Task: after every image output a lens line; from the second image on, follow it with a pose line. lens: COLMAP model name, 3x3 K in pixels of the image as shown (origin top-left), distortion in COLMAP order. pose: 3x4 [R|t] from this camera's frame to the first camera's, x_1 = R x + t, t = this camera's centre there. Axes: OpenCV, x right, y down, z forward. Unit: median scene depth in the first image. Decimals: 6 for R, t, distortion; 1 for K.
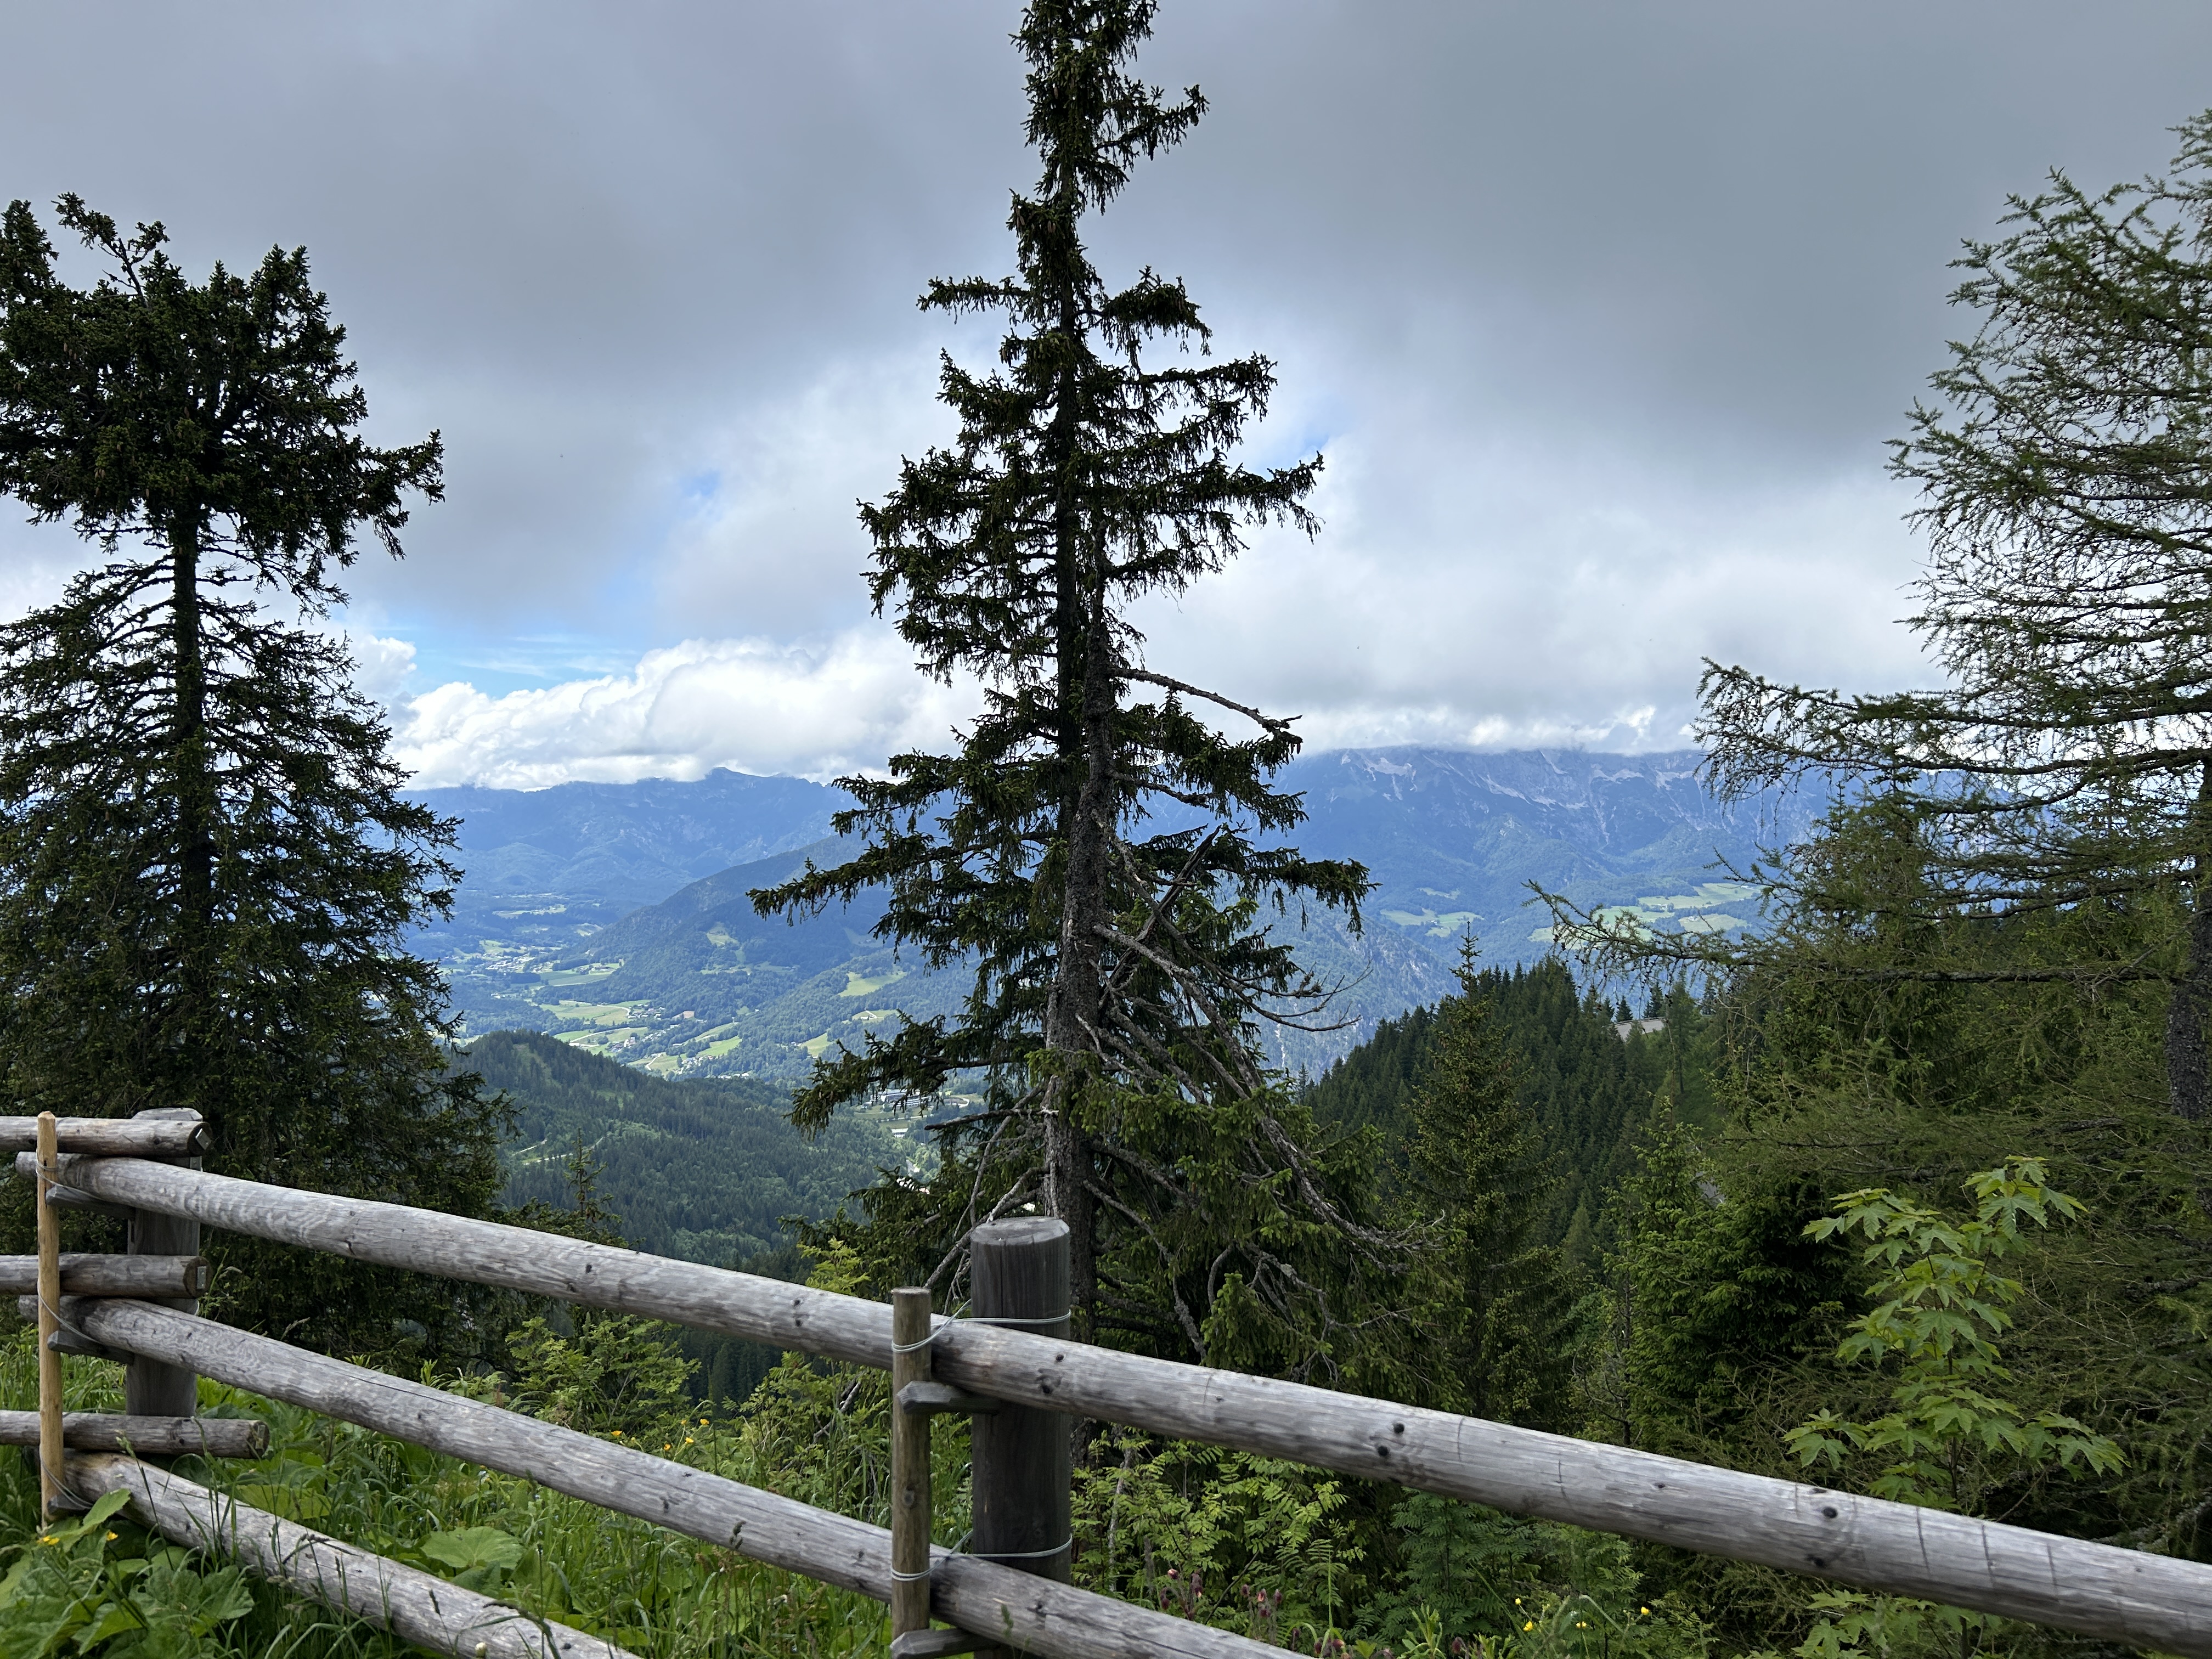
lens RADIAL K [[1651.7, 0, 1110.6], [0, 1651.7, 844.8], [0, 0, 1]] dist [0.008372, 0.000022]
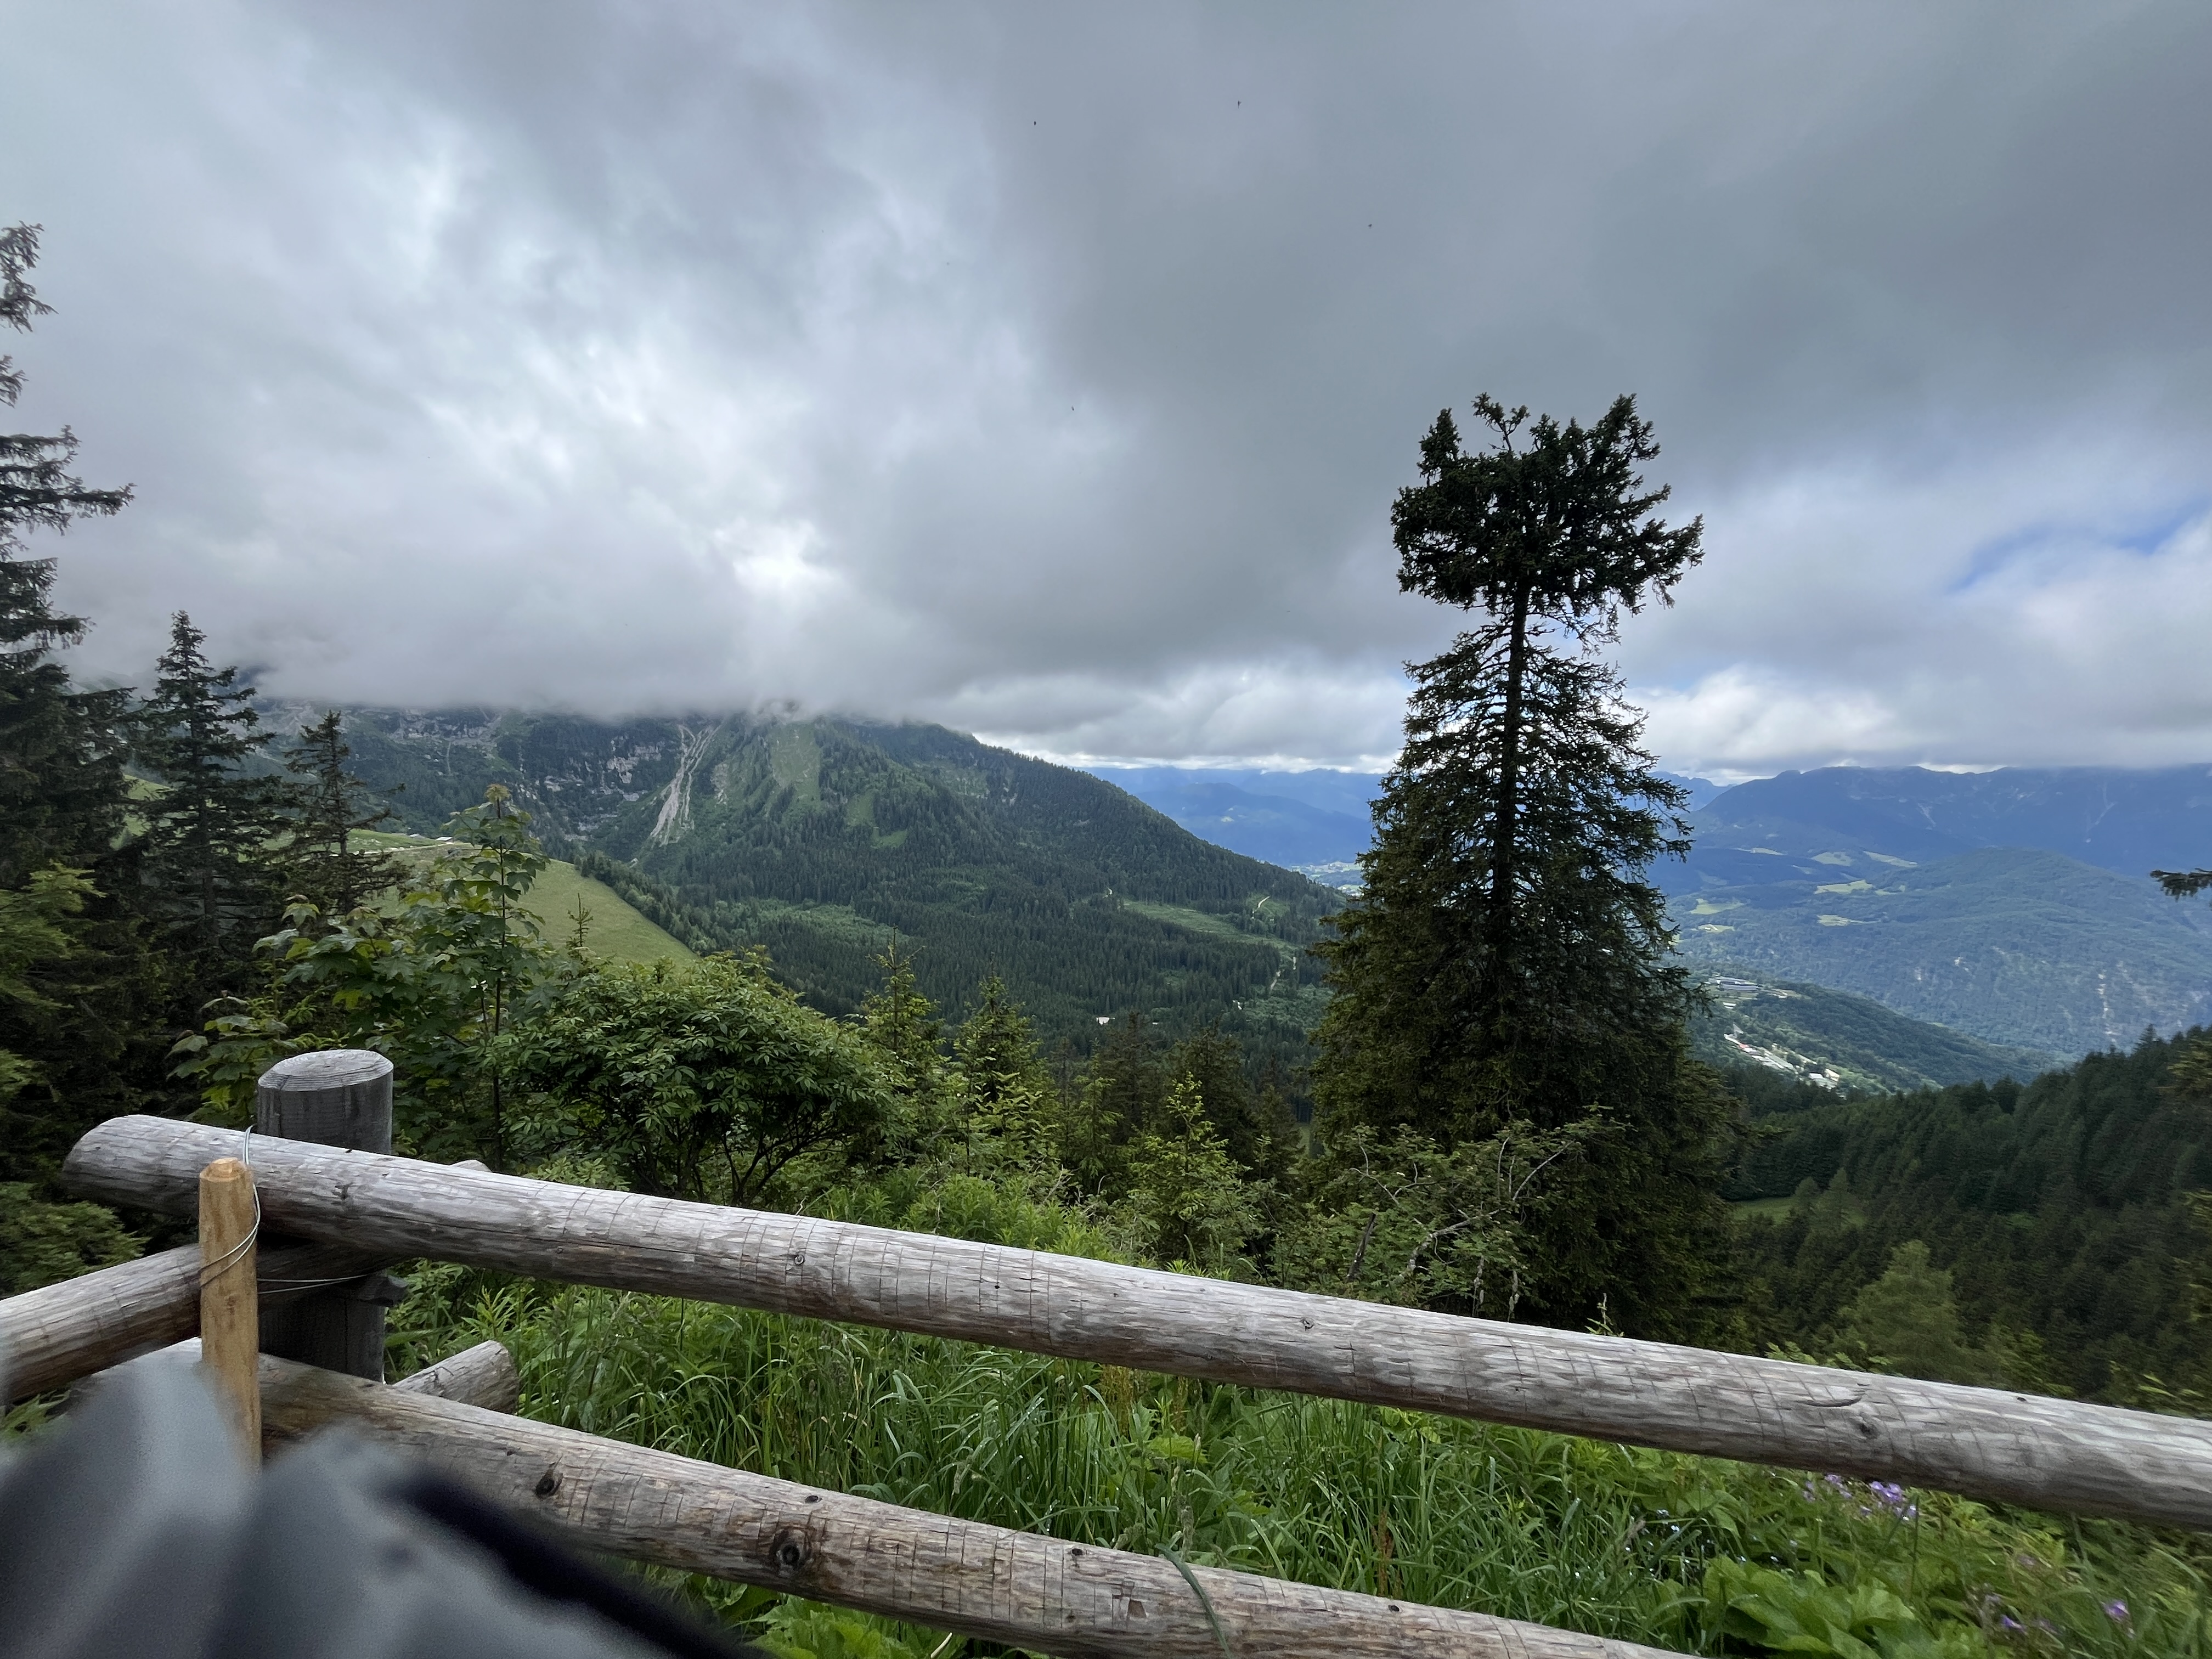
lens RADIAL K [[896.6, 0, 1107.3], [0, 896.6, 837.2], [0, 0, 1]] dist [0.002042, -0.000524]
pose [[0.723016, 0.078409, -0.686367, -0.238141], [-0.053575, 0.996910, 0.057449, 0.007335], [0.688750, -0.004764, 0.724983, 0.100994]]
